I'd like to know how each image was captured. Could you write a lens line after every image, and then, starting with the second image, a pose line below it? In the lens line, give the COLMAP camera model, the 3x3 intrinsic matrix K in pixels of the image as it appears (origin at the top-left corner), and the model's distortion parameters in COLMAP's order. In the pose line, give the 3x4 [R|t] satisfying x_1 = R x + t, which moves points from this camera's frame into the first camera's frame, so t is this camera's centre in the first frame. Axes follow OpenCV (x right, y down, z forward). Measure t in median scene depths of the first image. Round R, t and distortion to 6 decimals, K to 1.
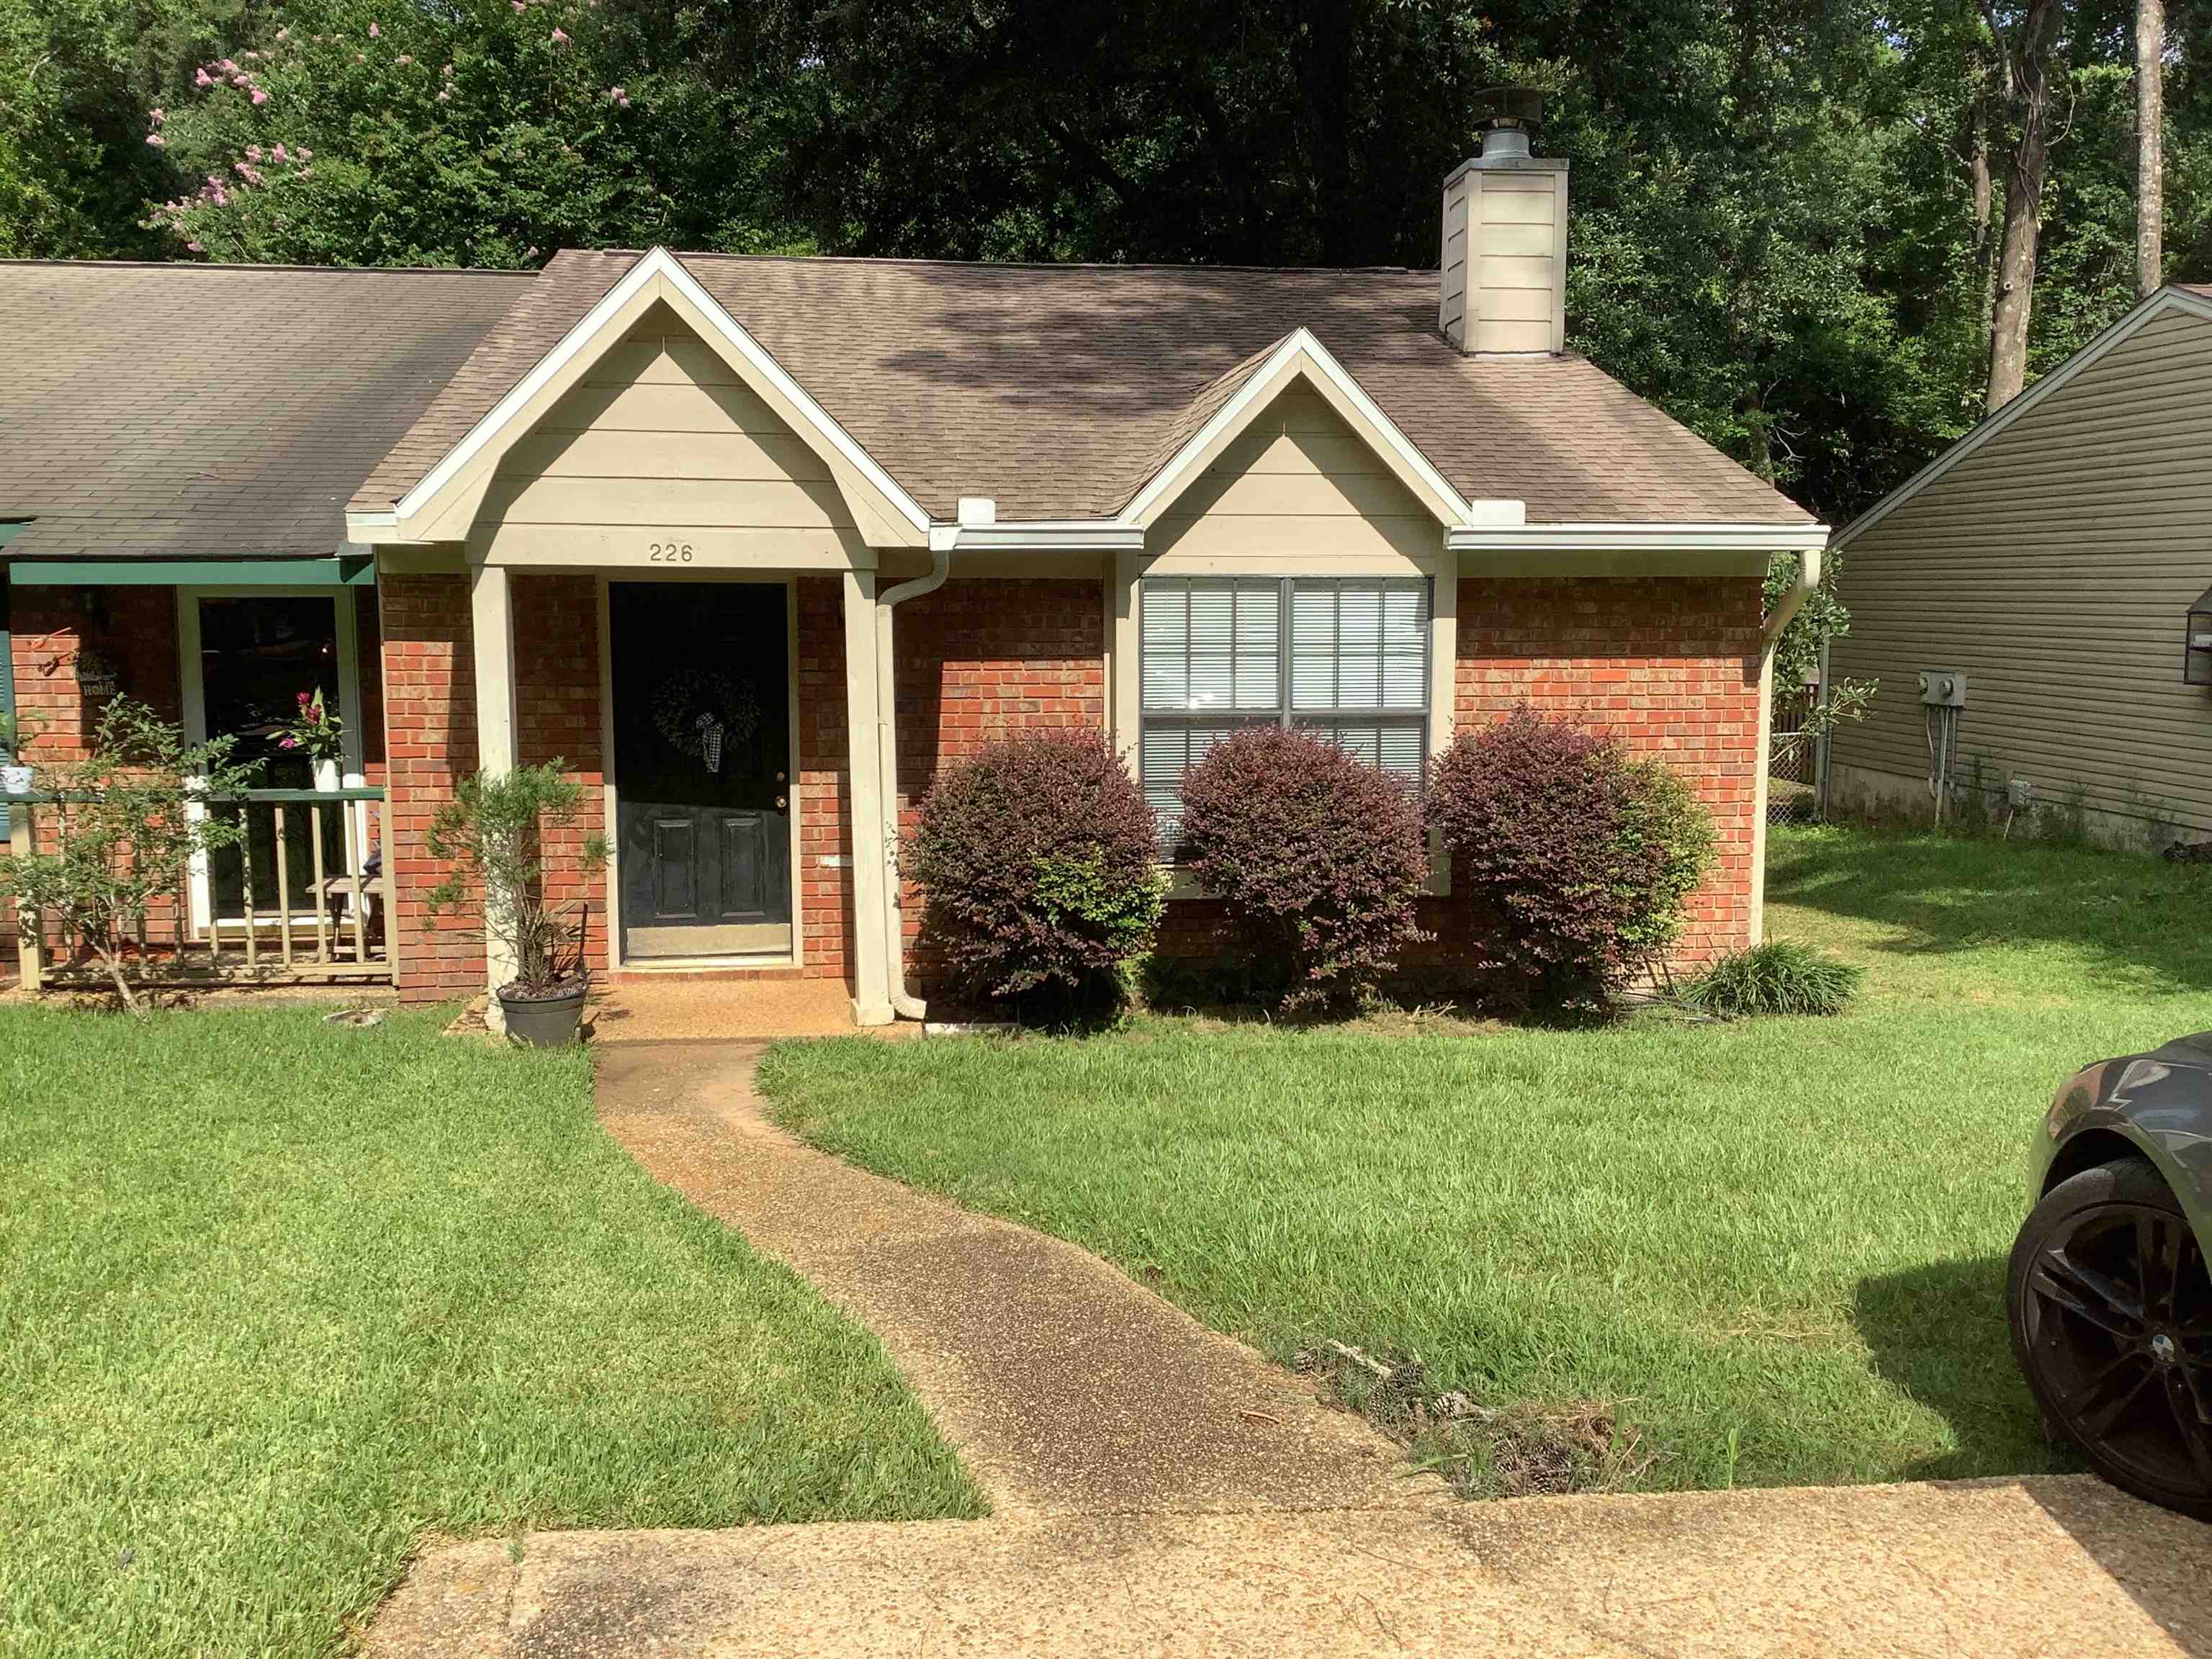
lens RADIAL K [[1962.9, 0, 1102.4], [0, 1962.9, 827.0], [0, 0, 1]] dist [0.068847, -0.105536]
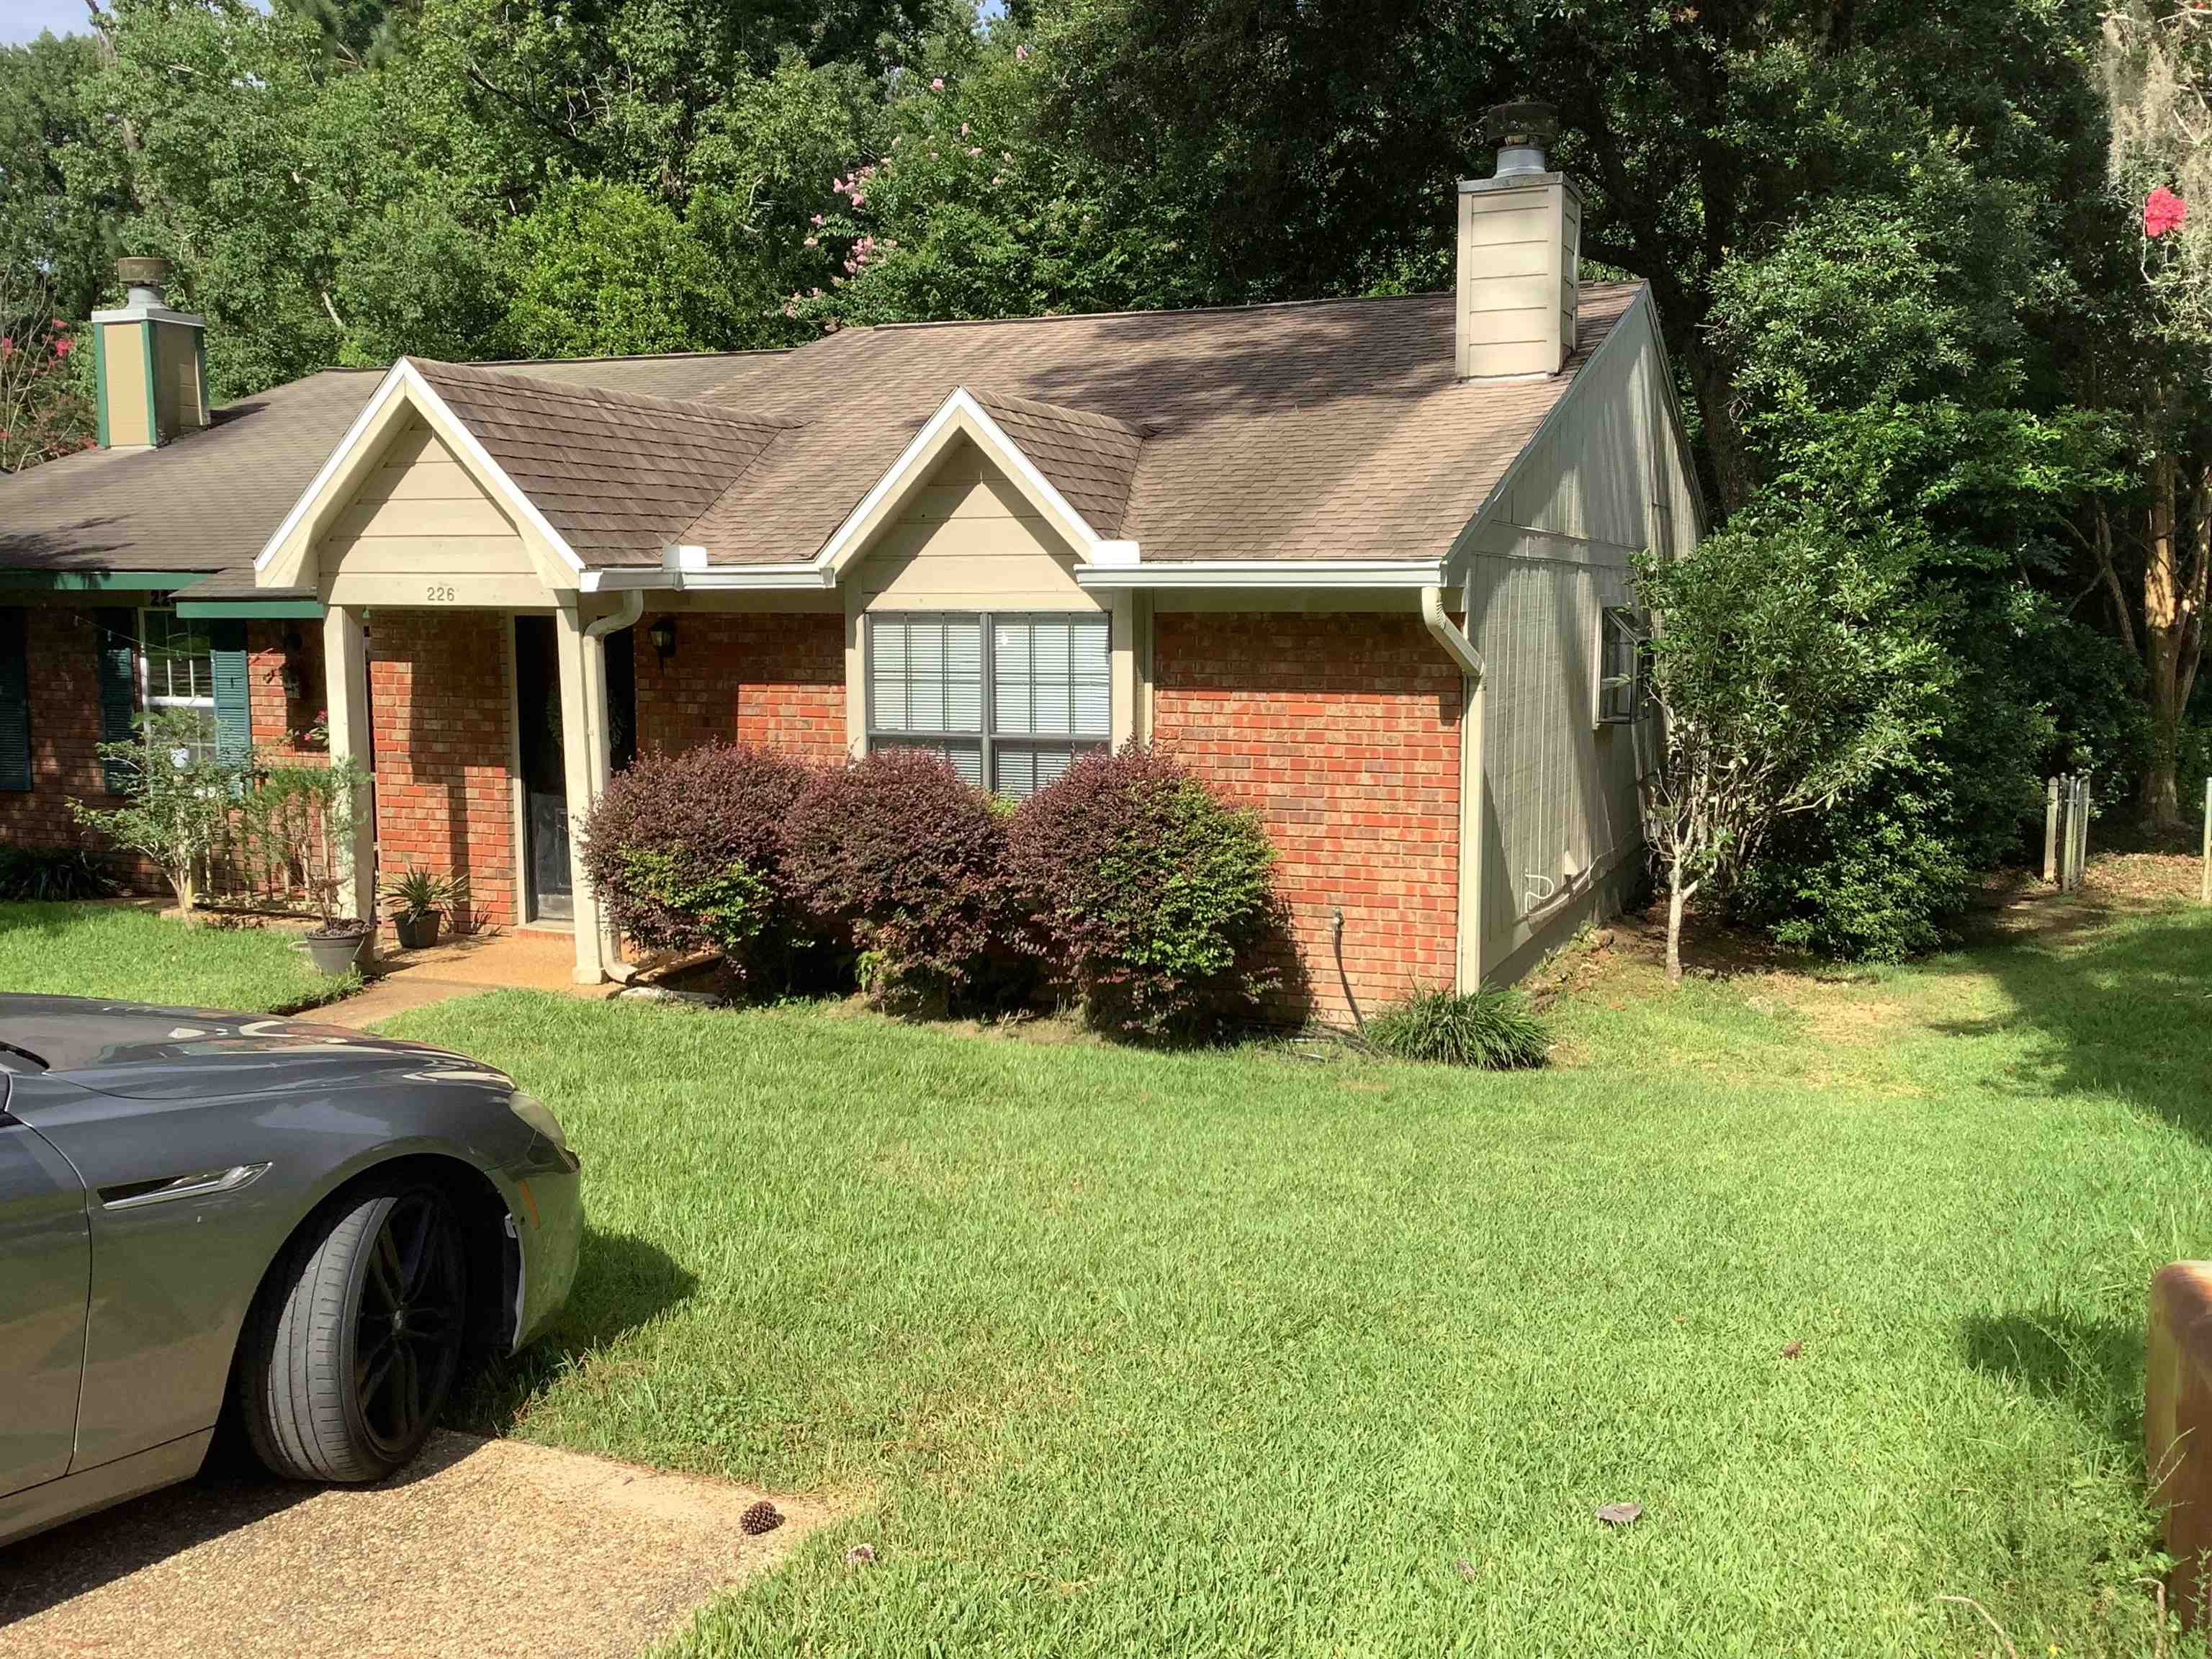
lens RADIAL K [[1962.9, 0, 1091.3], [0, 1962.9, 831.4], [0, 0, 1]] dist [0.068847, -0.105536]
pose [[0.879731, 0.051917, -0.472628, 0.662128], [-0.054476, 0.998481, 0.008282, -0.017648], [0.472340, 0.018461, 0.881223, 0.068651]]
